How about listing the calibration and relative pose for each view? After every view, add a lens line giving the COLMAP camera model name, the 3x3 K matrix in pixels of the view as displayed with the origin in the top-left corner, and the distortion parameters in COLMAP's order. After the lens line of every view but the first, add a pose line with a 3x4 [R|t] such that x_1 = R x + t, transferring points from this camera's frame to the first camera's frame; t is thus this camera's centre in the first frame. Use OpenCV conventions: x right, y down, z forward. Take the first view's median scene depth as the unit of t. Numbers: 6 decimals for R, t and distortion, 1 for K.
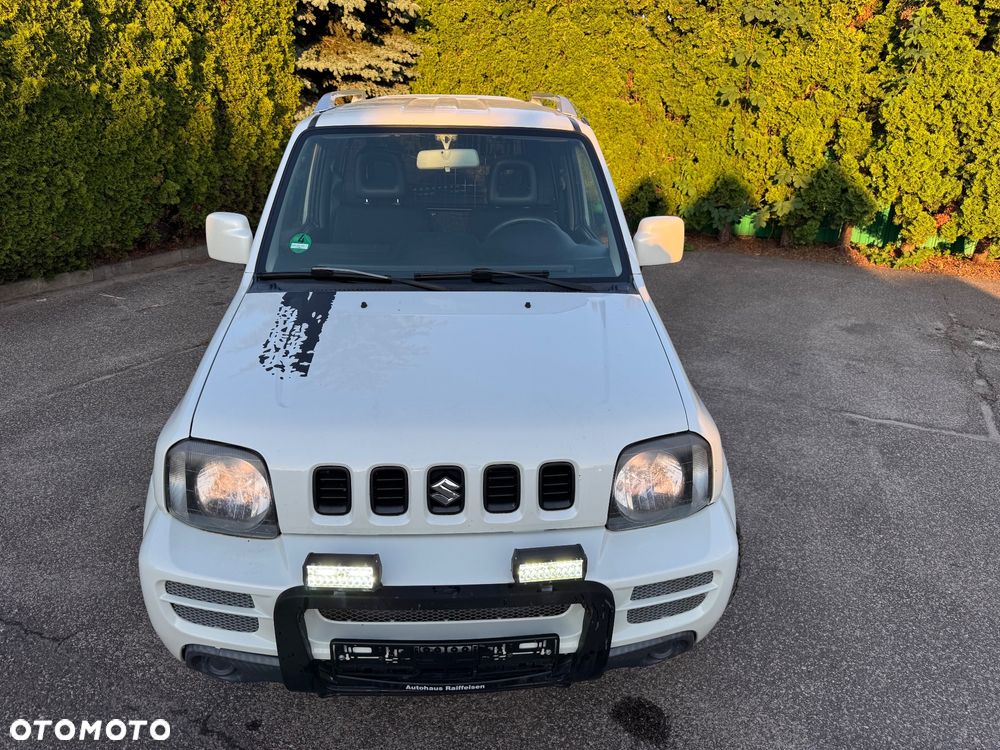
lens RADIAL K [[708.0, 0, 496.1], [0, 708.0, 375.3], [0, 0, 1]] dist [0.023269, -0.018320]
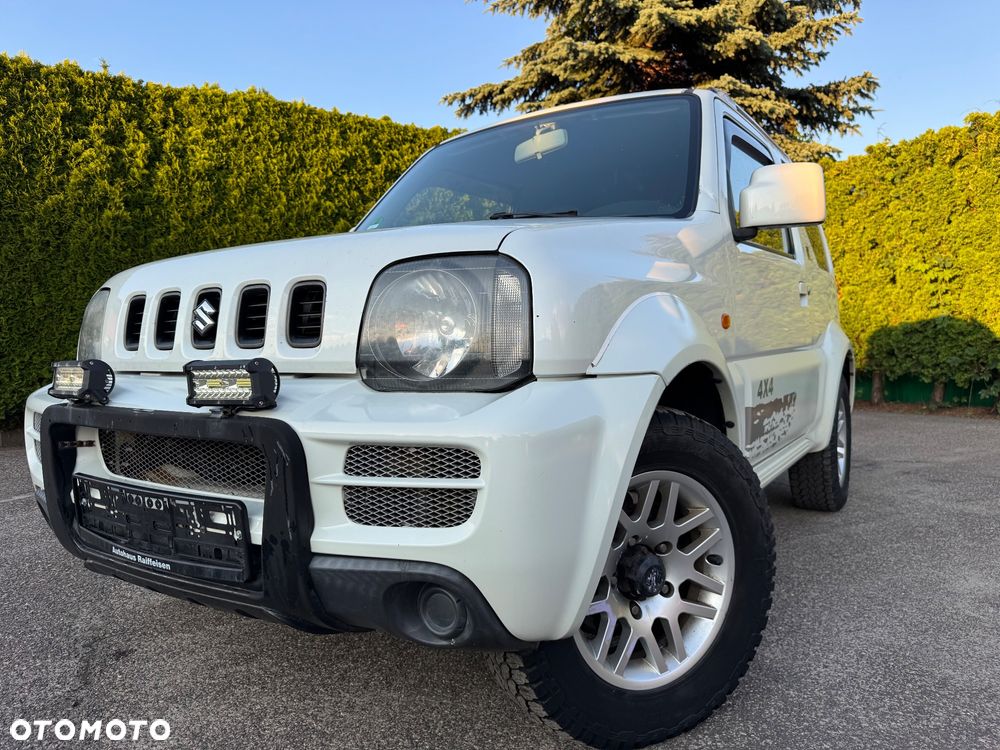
lens RADIAL K [[714.3, 0, 494.8], [0, 714.3, 377.4], [0, 0, 1]] dist [0.005766, -0.010110]
pose [[0.808447, -0.005707, -0.588542, 0.168501], [-0.189599, 0.944124, -0.269597, 0.094923], [0.557195, 0.329542, 0.762192, 0.137235]]
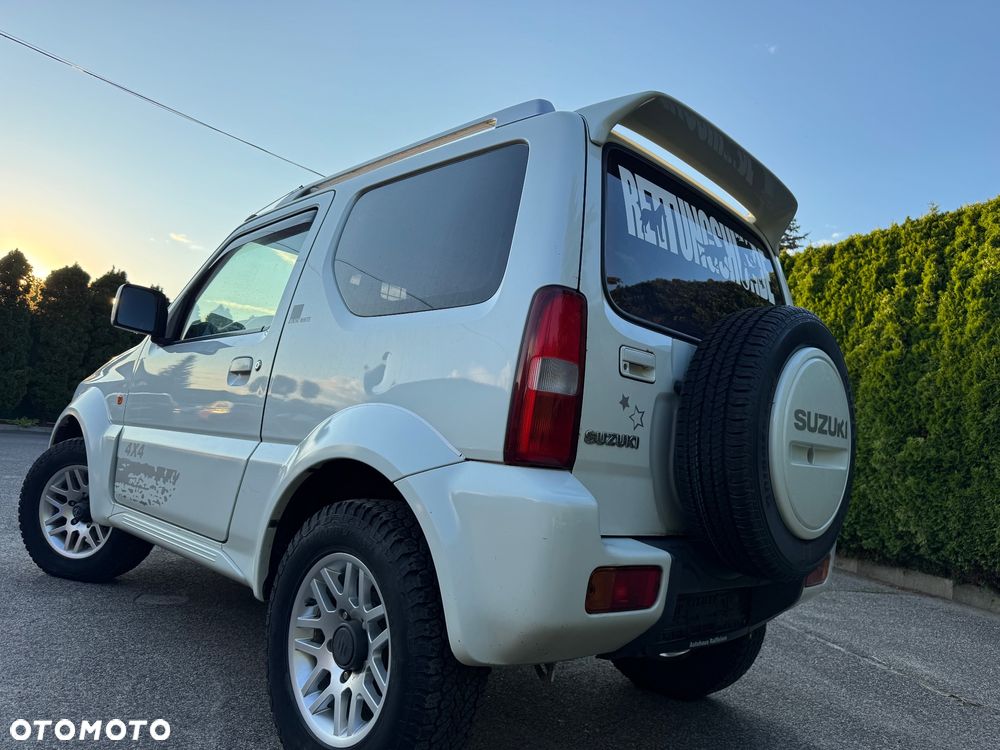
lens RADIAL K [[708.0, 0, 496.1], [0, 708.0, 375.3], [0, 0, 1]] dist [0.023269, -0.018320]
pose [[-0.746679, -0.164663, -0.644482, 0.196168], [-0.354634, 0.918241, 0.176262, -0.181747], [0.562766, 0.360166, -0.744026, 0.822070]]
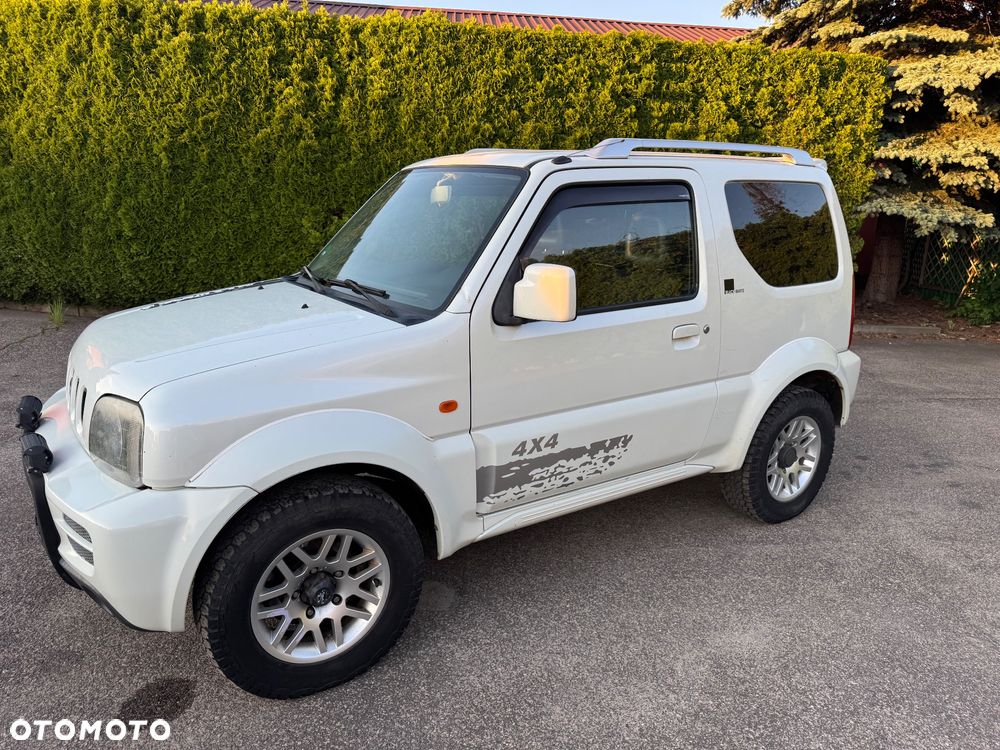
lens RADIAL K [[714.6, 0, 503.4], [0, 714.6, 372.7], [0, 0, 1]] dist [0.037974, -0.051628]
pose [[0.510052, 0.206576, -0.834969, 0.367532], [-0.332505, 0.942621, 0.030094, -0.042887], [0.793276, 0.262282, 0.549473, 0.210537]]
